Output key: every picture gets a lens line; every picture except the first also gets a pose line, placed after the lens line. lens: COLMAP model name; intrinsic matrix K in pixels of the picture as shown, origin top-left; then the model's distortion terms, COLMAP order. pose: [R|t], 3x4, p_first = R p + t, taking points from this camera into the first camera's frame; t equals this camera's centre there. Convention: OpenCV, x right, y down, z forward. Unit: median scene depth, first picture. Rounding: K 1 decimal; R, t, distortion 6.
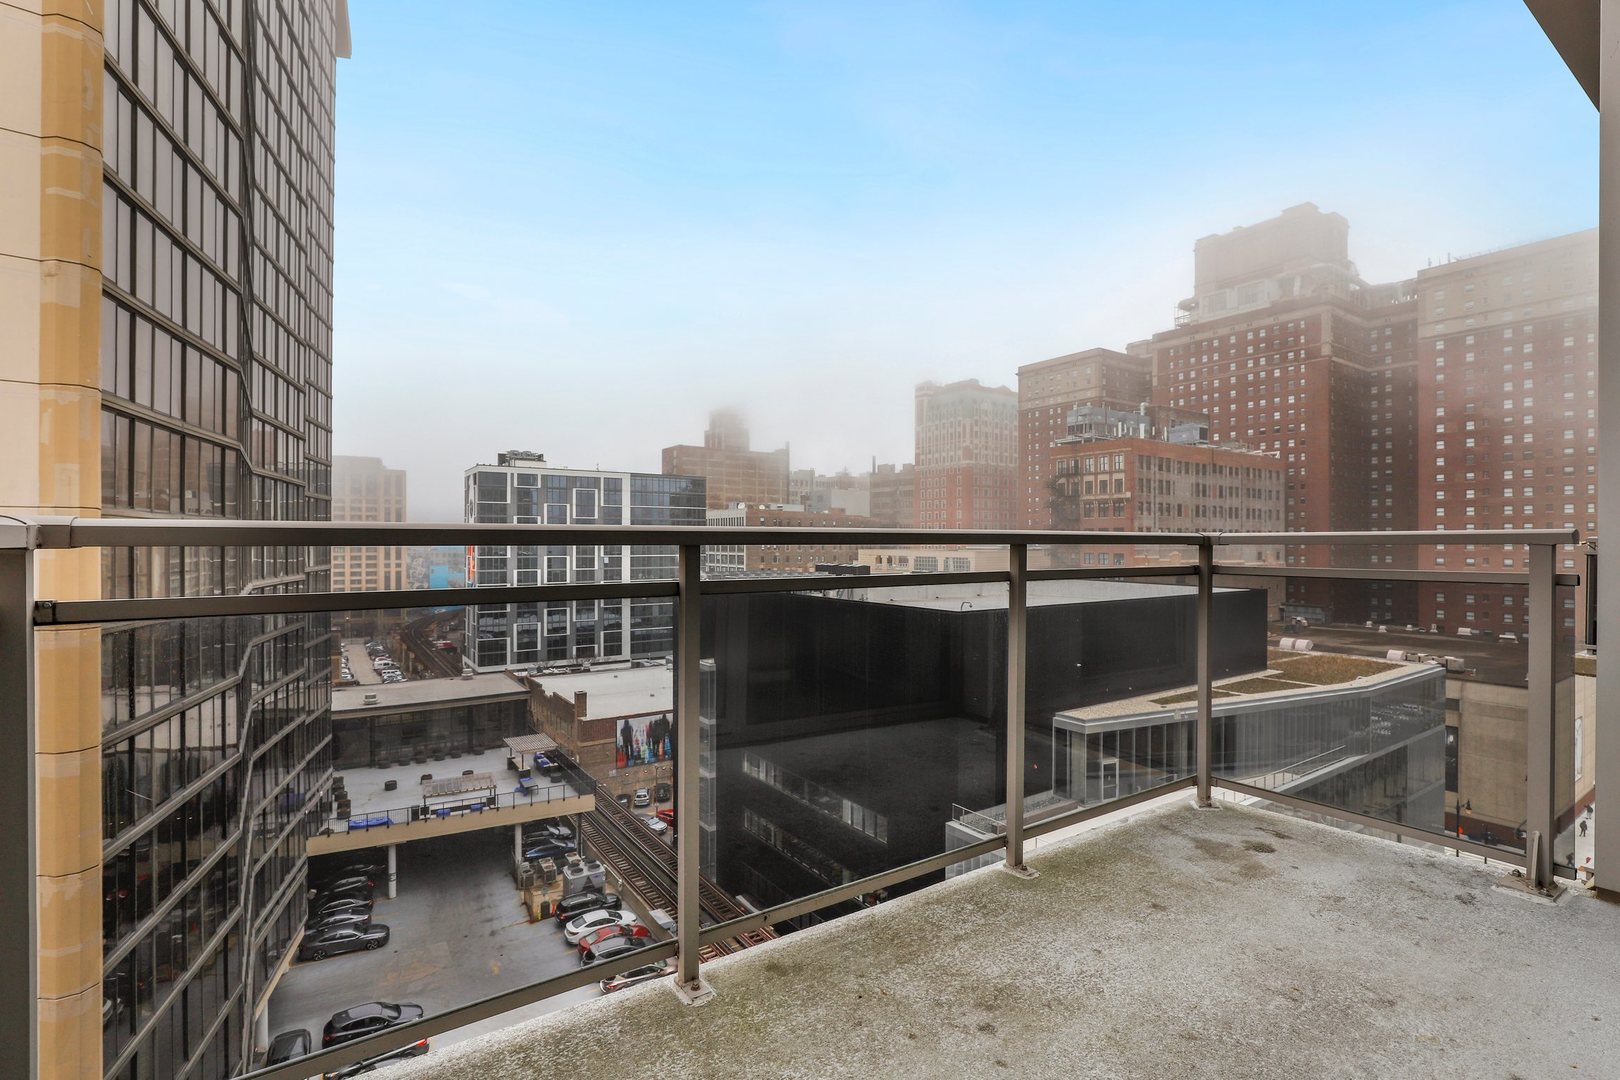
lens RADIAL K [[741.0, 0, 806.7], [0, 741.0, 537.9], [0, 0, 1]] dist [-0.007922, 0.001305]
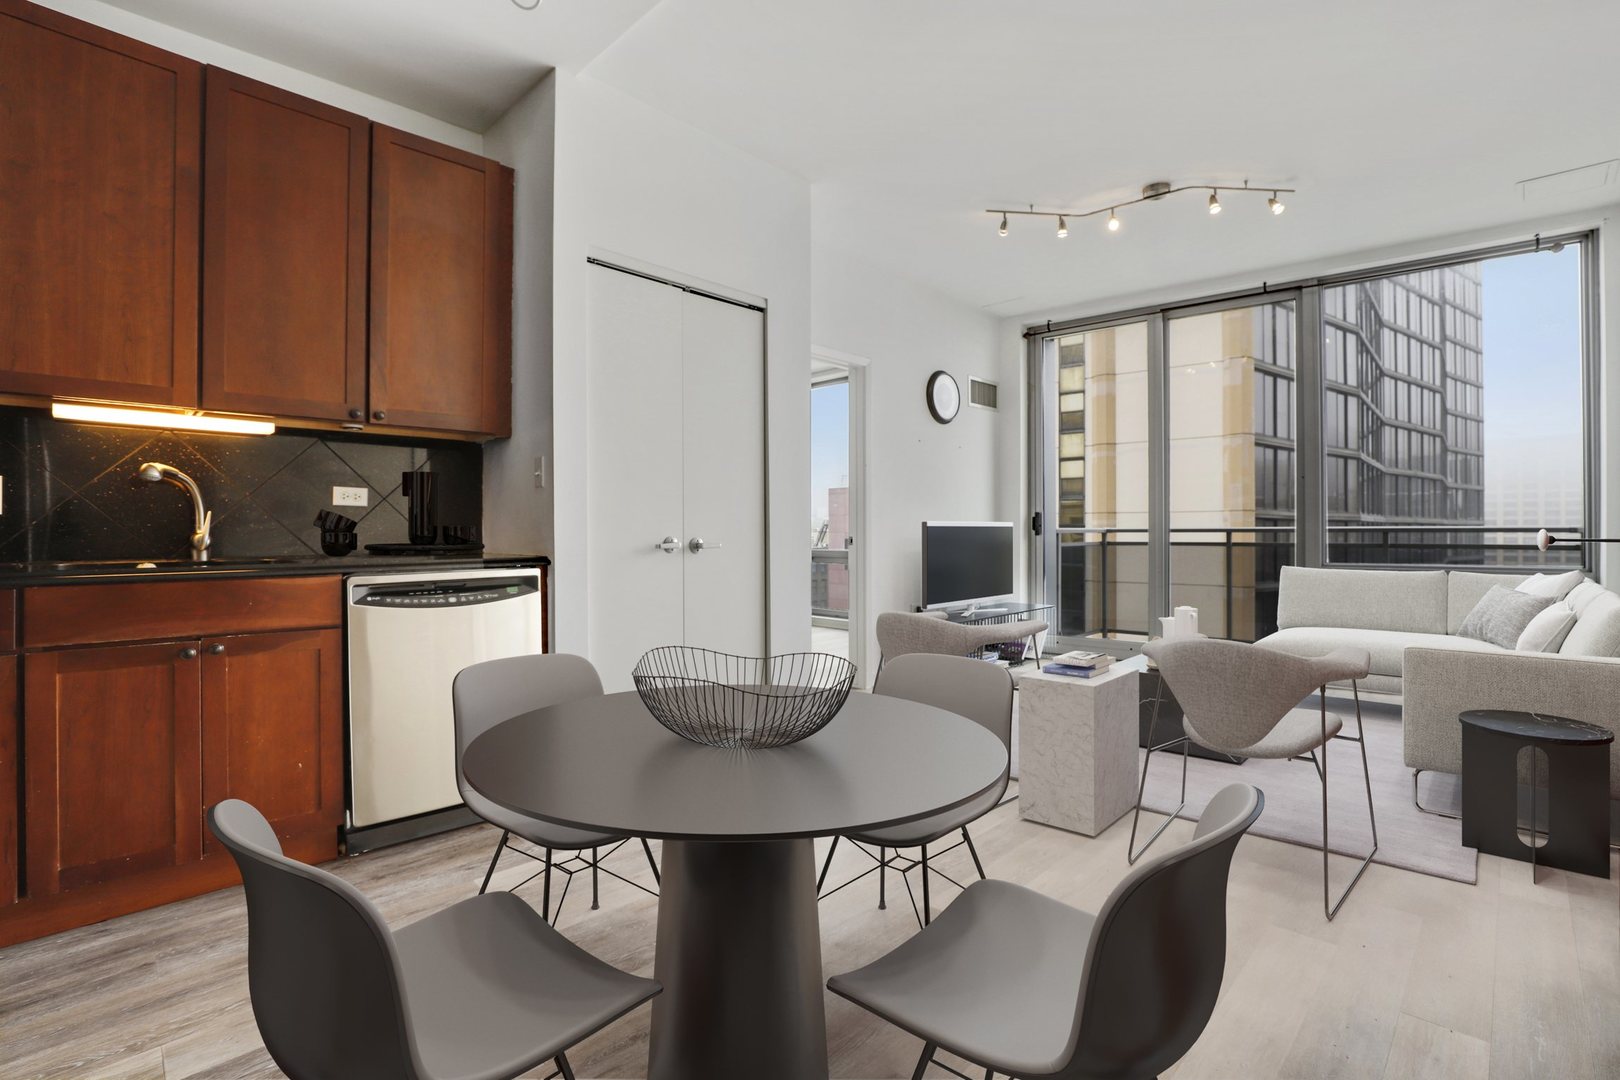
lens RADIAL K [[741.0, 0, 813.0], [0, 741.0, 534.7], [0, 0, 1]] dist [-0.007922, 0.001305]
pose [[0.198655, 0.001406, -0.980069, 0.196007], [0.006965, 0.999972, 0.002846, -0.000466], [0.980045, -0.007391, 0.198639, -0.108508]]
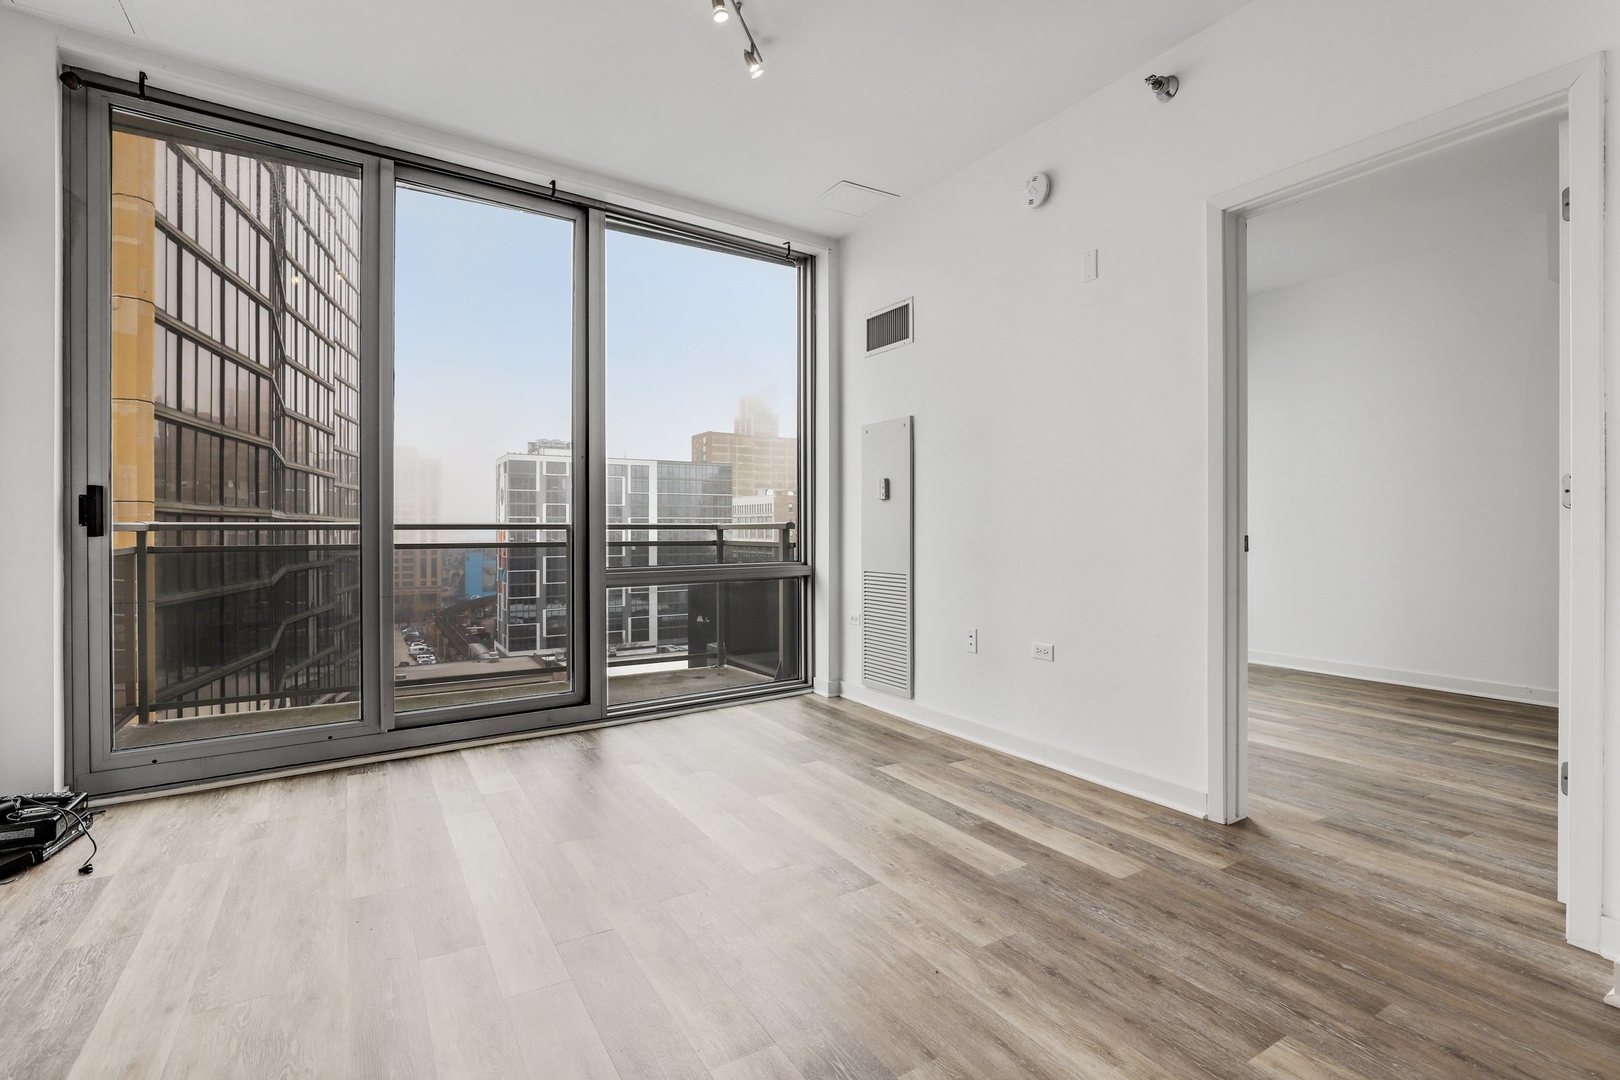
lens RADIAL K [[771.3, 0, 822.9], [0, 771.3, 526.3], [0, 0, 1]] dist [-0.004203, -0.002592]
pose [[0.998938, -0.002817, -0.045987, 0.090940], [0.002939, 0.999992, 0.002592, -0.000352], [0.045979, -0.002724, 0.998939, -0.097203]]
